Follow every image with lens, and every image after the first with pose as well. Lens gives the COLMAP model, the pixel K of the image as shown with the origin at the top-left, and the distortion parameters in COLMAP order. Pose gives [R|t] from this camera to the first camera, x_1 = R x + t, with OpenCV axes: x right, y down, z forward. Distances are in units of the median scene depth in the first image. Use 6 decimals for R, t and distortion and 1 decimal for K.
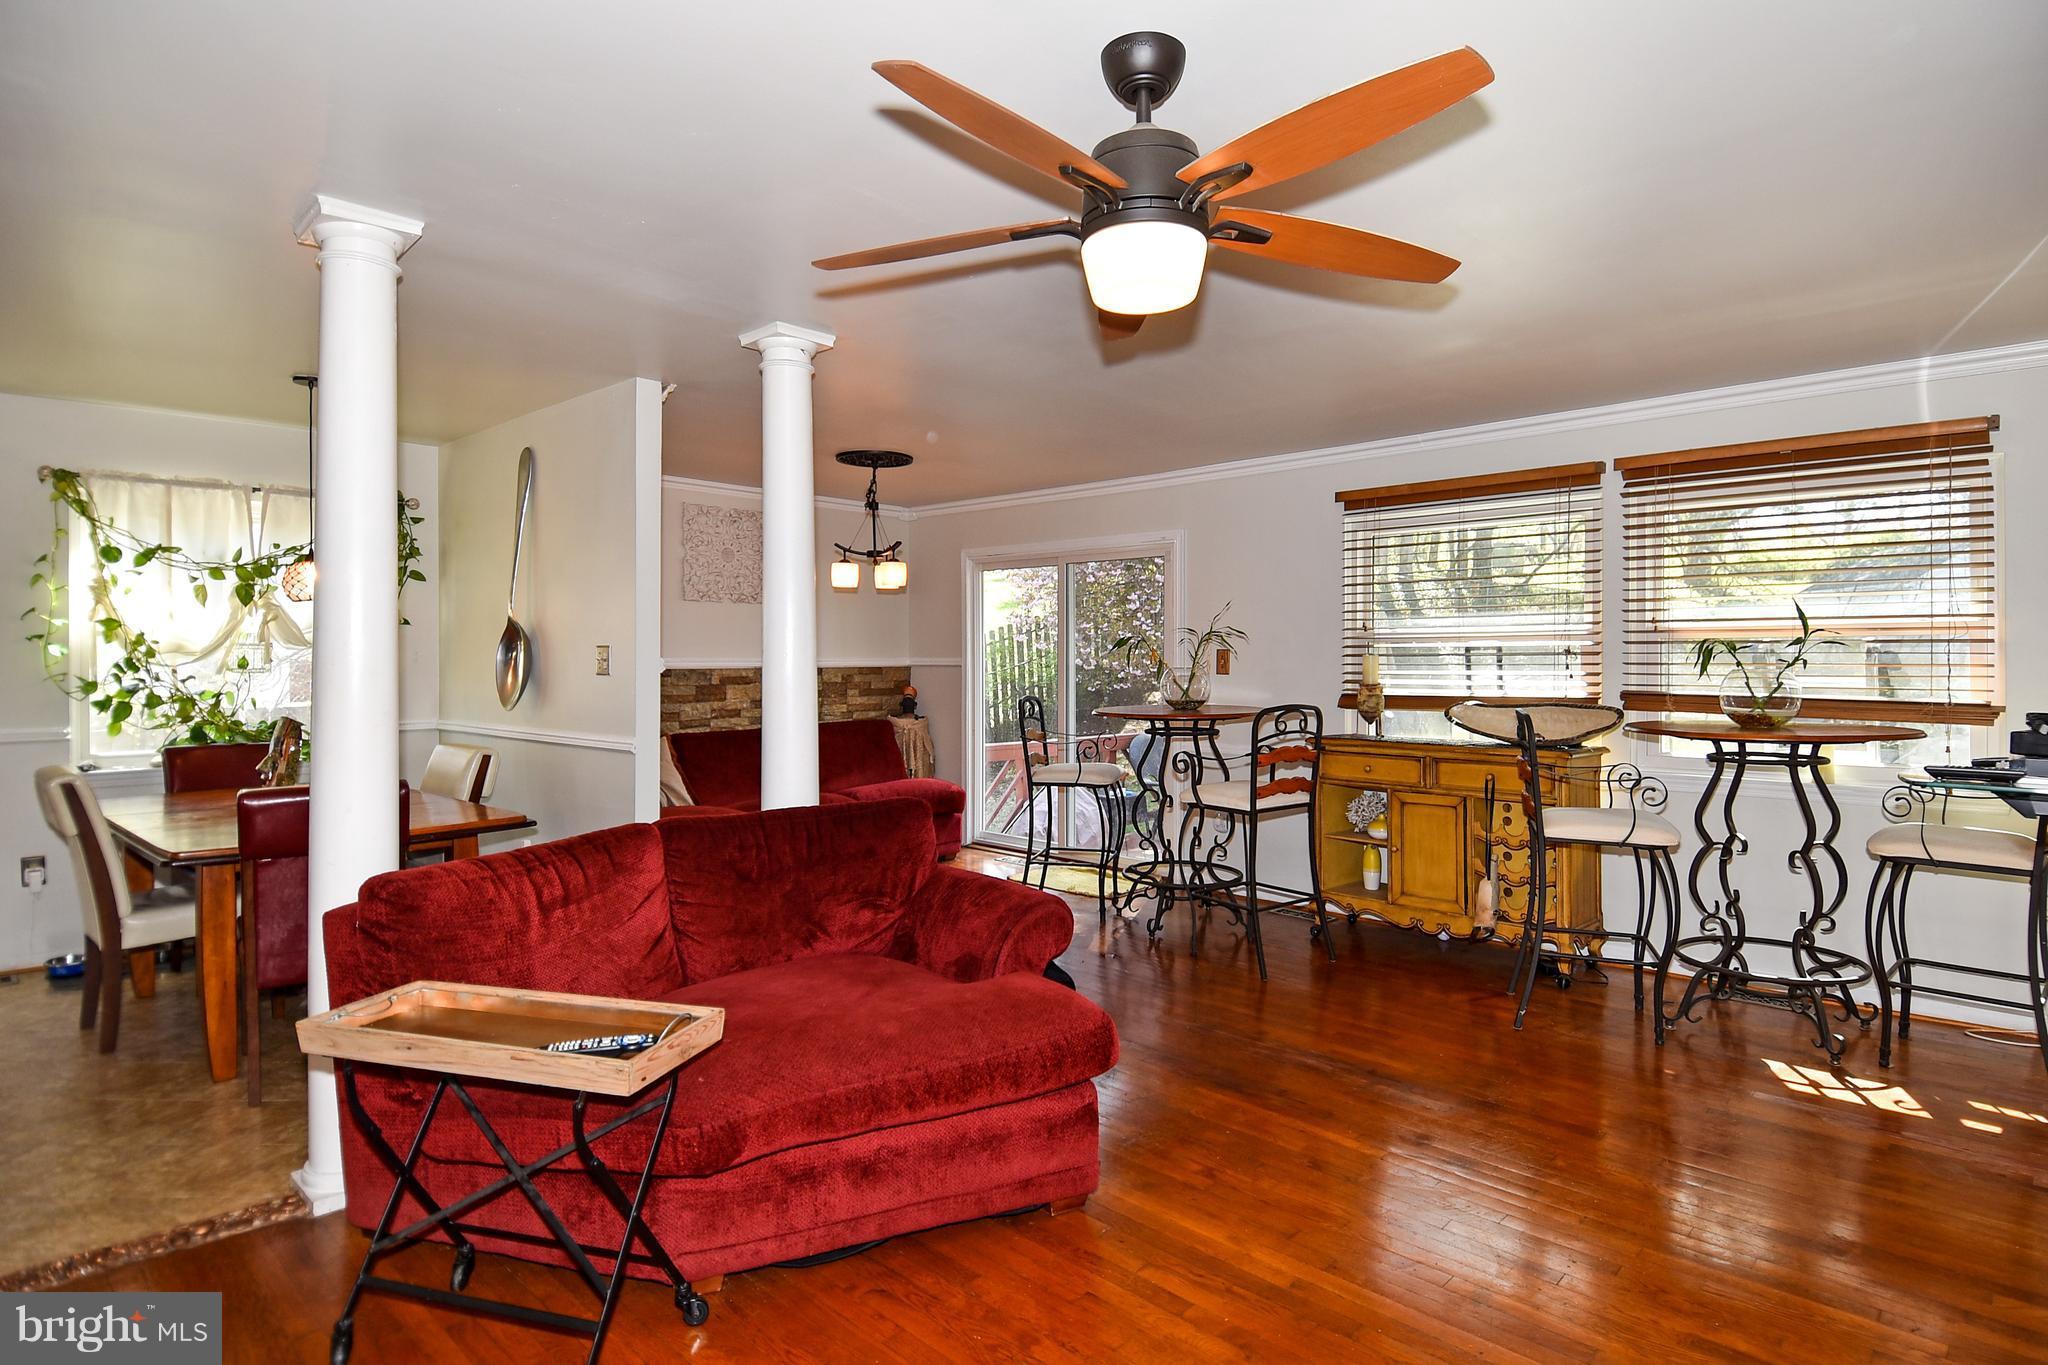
lens RADIAL K [[1032.4, 0, 1075.3], [0, 1032.4, 669.1], [0, 0, 1]] dist [0.057277, -0.065449]
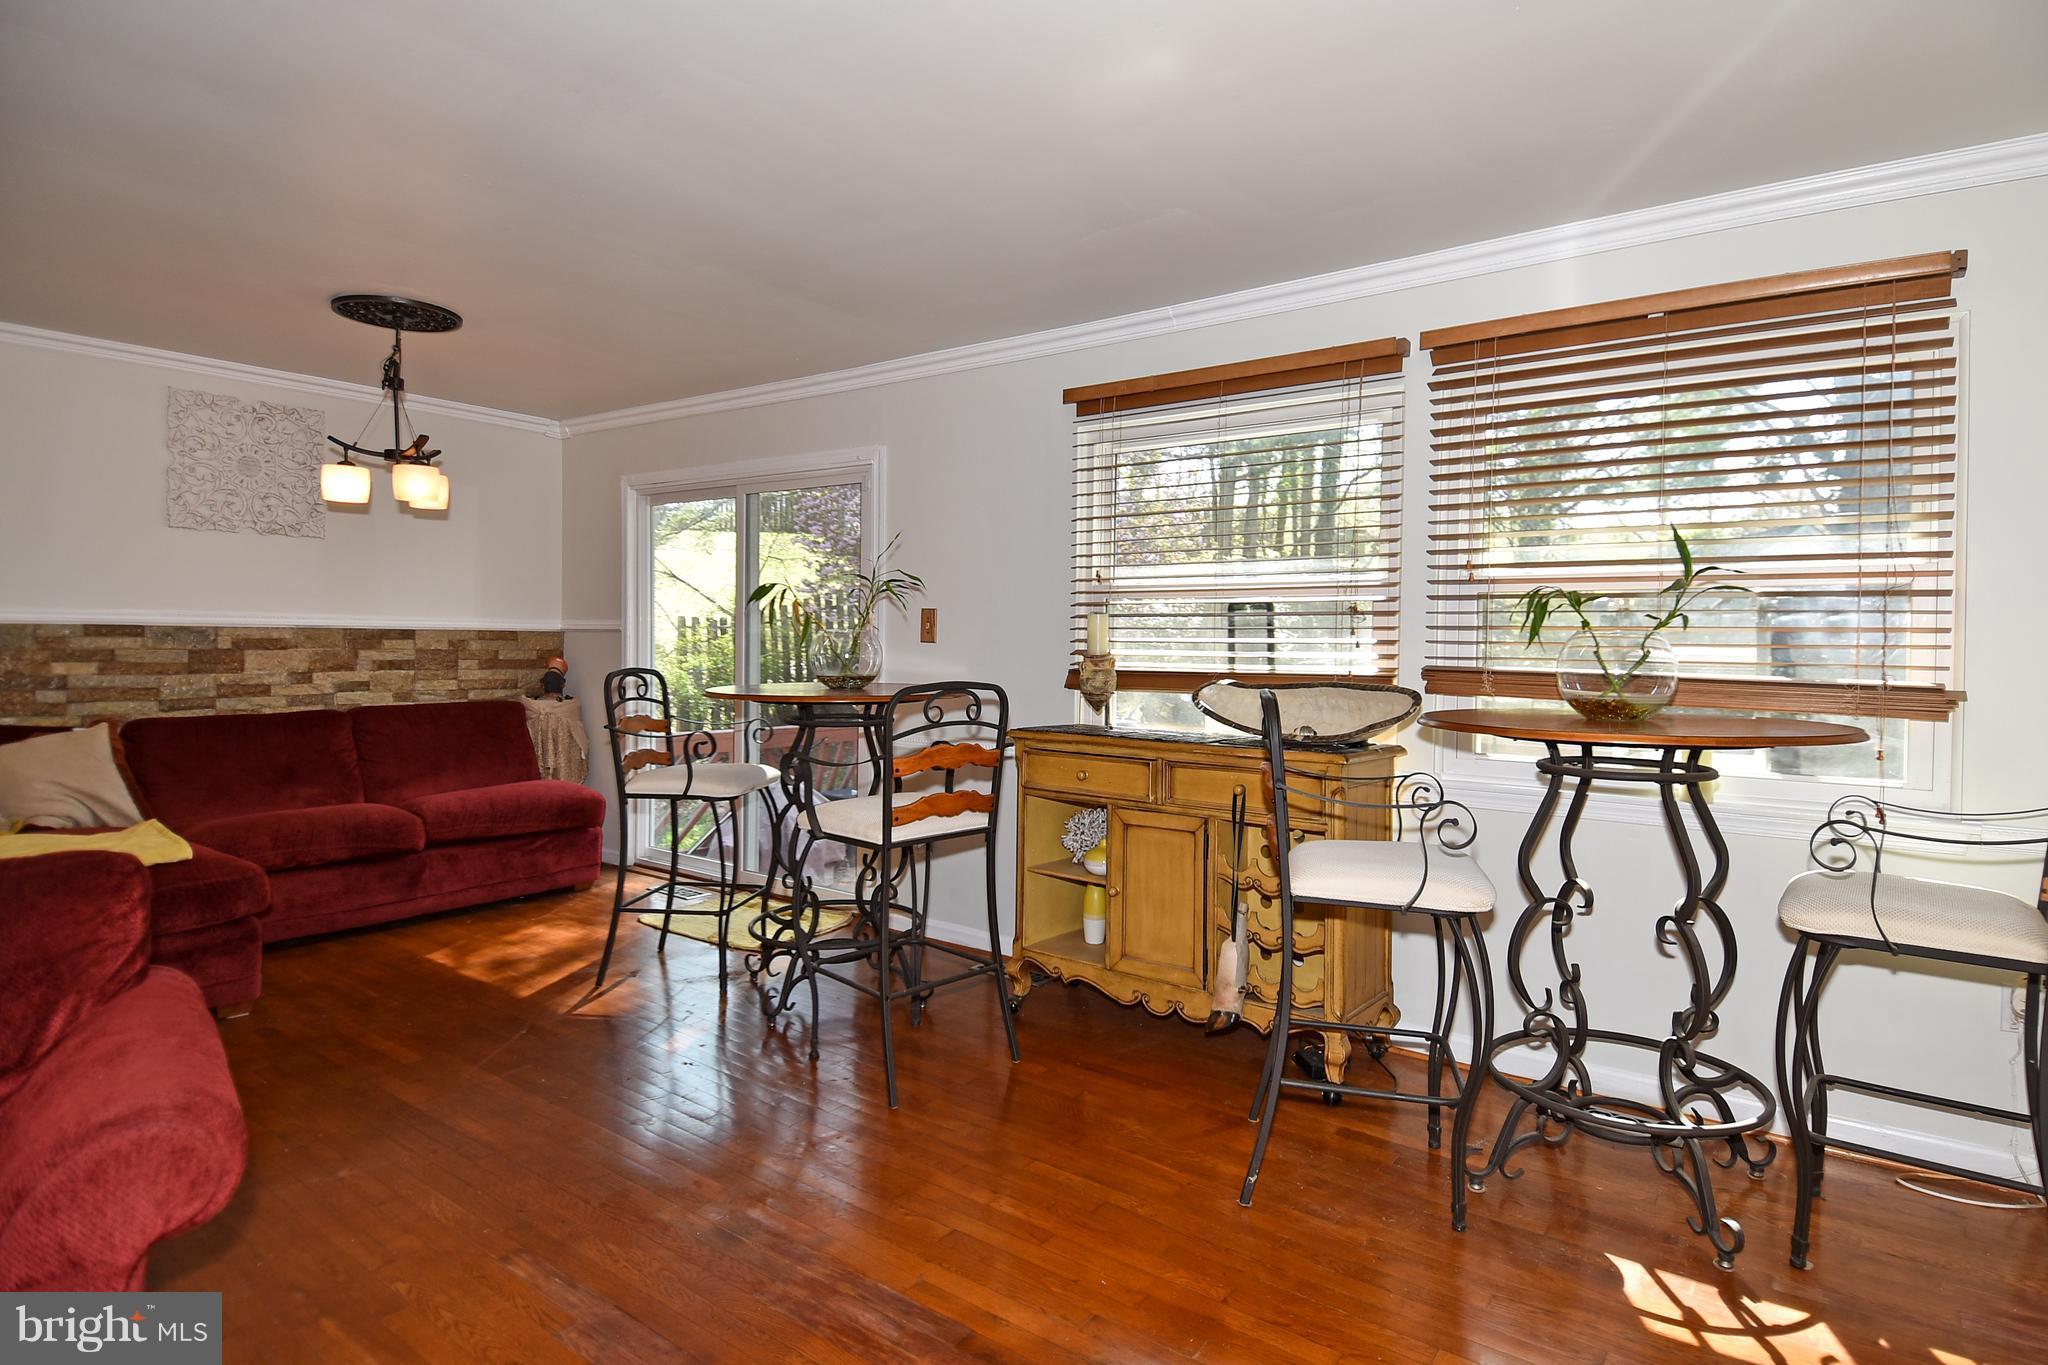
lens RADIAL K [[1032.4, 0, 1075.3], [0, 1032.4, 669.1], [0, 0, 1]] dist [0.057277, -0.065449]
pose [[0.991455, 0.010453, 0.130032, 0.200731], [-0.012634, 0.999793, 0.015957, 0.014870], [-0.129839, -0.017463, 0.991381, 0.338634]]
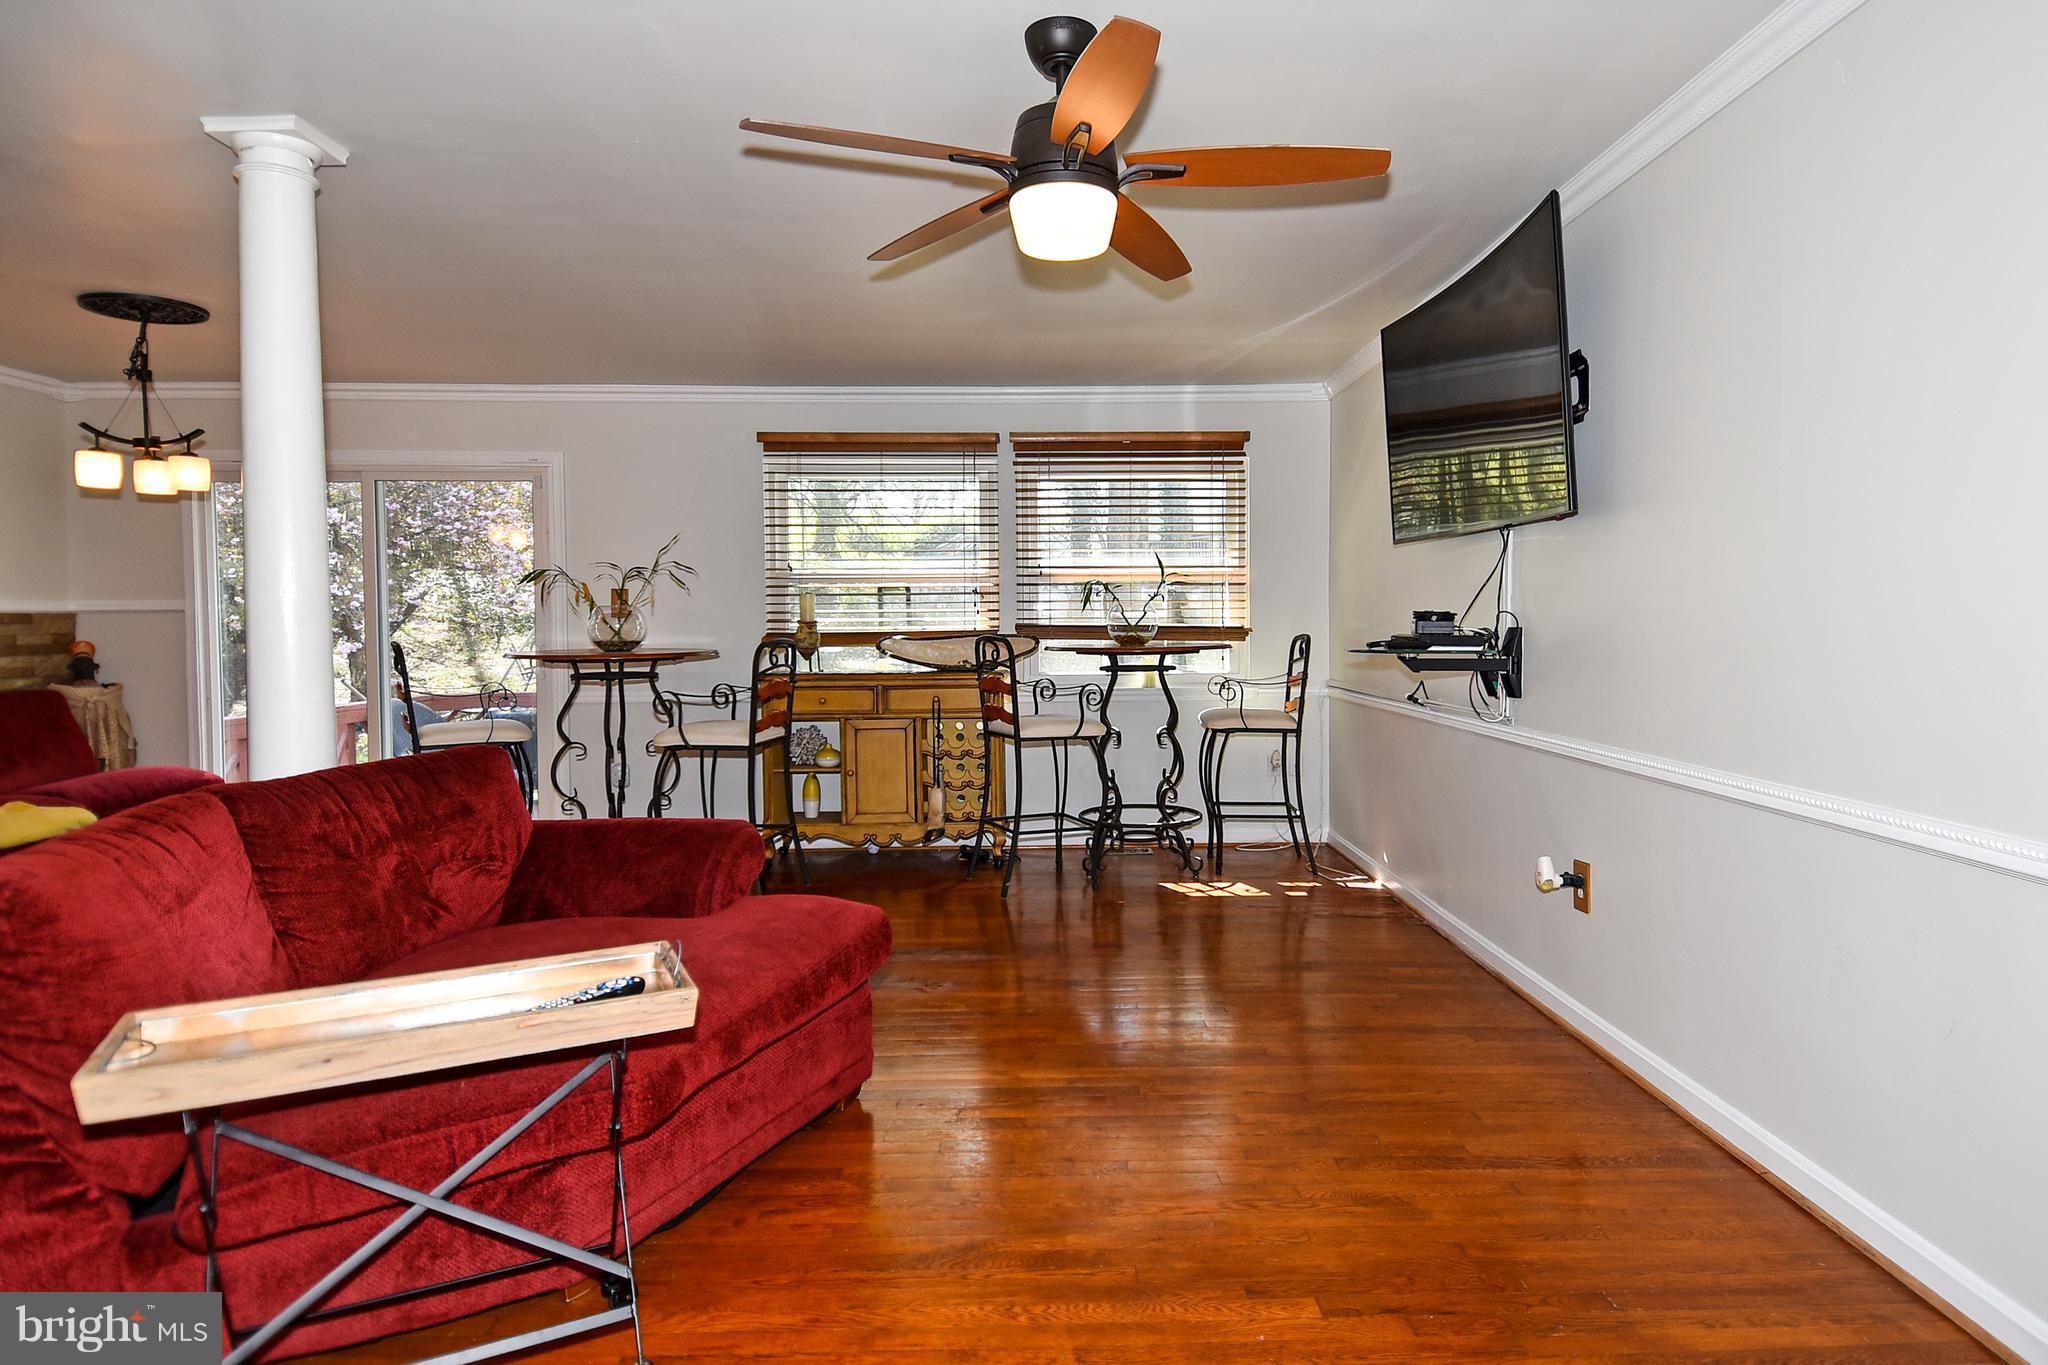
lens RADIAL K [[1093.9, 0, 1033.5], [0, 1093.9, 656.9], [0, 0, 1]] dist [0.023807, -0.032528]
pose [[0.727386, -0.024556, 0.685789, -0.345096], [0.011713, 0.999658, 0.023371, 0.030588], [-0.686129, -0.008967, 0.727425, 0.050770]]
